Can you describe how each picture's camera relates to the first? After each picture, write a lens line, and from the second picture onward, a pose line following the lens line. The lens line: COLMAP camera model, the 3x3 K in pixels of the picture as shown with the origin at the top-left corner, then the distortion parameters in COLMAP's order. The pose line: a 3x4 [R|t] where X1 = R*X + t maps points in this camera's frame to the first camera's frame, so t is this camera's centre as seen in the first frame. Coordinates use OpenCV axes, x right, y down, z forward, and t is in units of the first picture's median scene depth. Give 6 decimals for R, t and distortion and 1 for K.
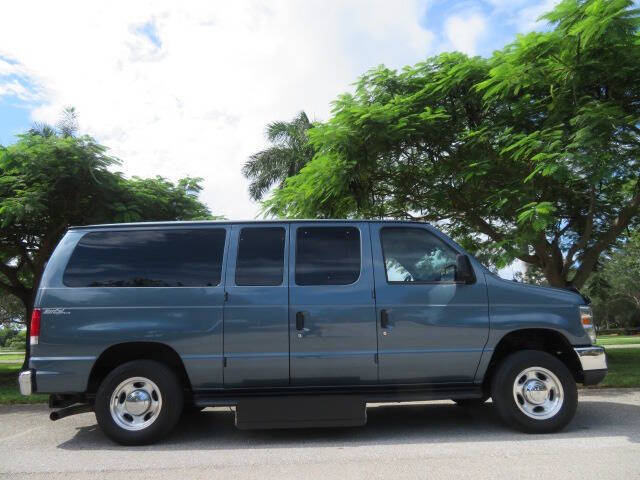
lens RADIAL K [[462.7, 0, 317.5], [0, 462.7, 233.6], [0, 0, 1]] dist [-0.005127, 0.002941]
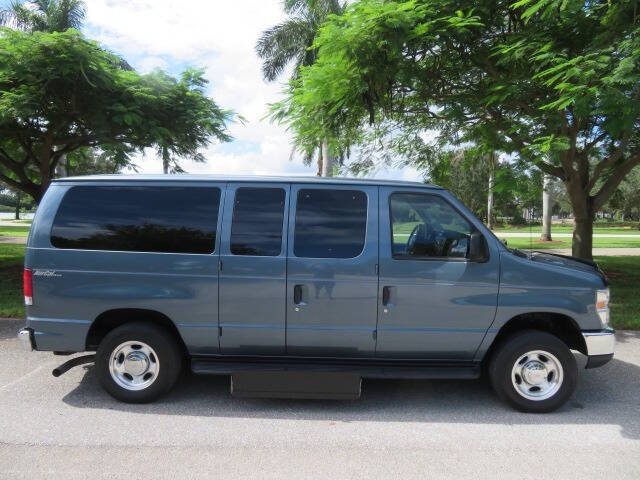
lens RADIAL K [[461.4, 0, 318.1], [0, 461.4, 238.5], [0, 0, 1]] dist [-0.005749, 0.001701]
pose [[0.998723, 0.042249, -0.027711, 0.025642], [-0.032913, 0.960128, 0.277617, -0.188768], [0.038335, -0.276350, 0.960292, 0.117083]]
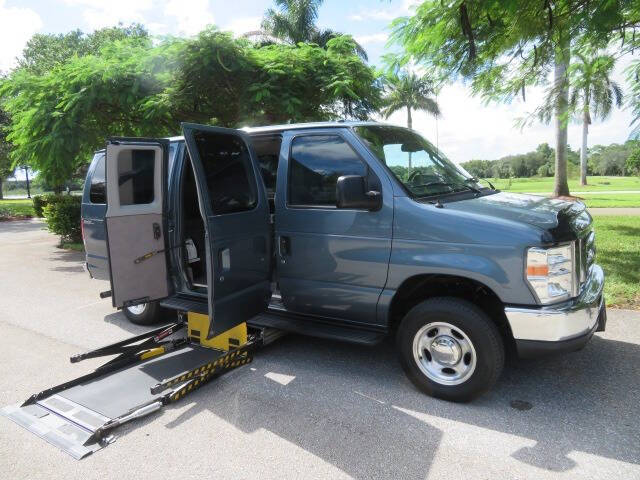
lens RADIAL K [[461.4, 0, 318.1], [0, 461.4, 238.5], [0, 0, 1]] dist [-0.005749, 0.001701]
pose [[0.816332, 0.068826, -0.573467, 0.722251], [0.140506, 0.939384, 0.312754, -0.105373], [0.560231, -0.335887, 0.757179, 0.354970]]
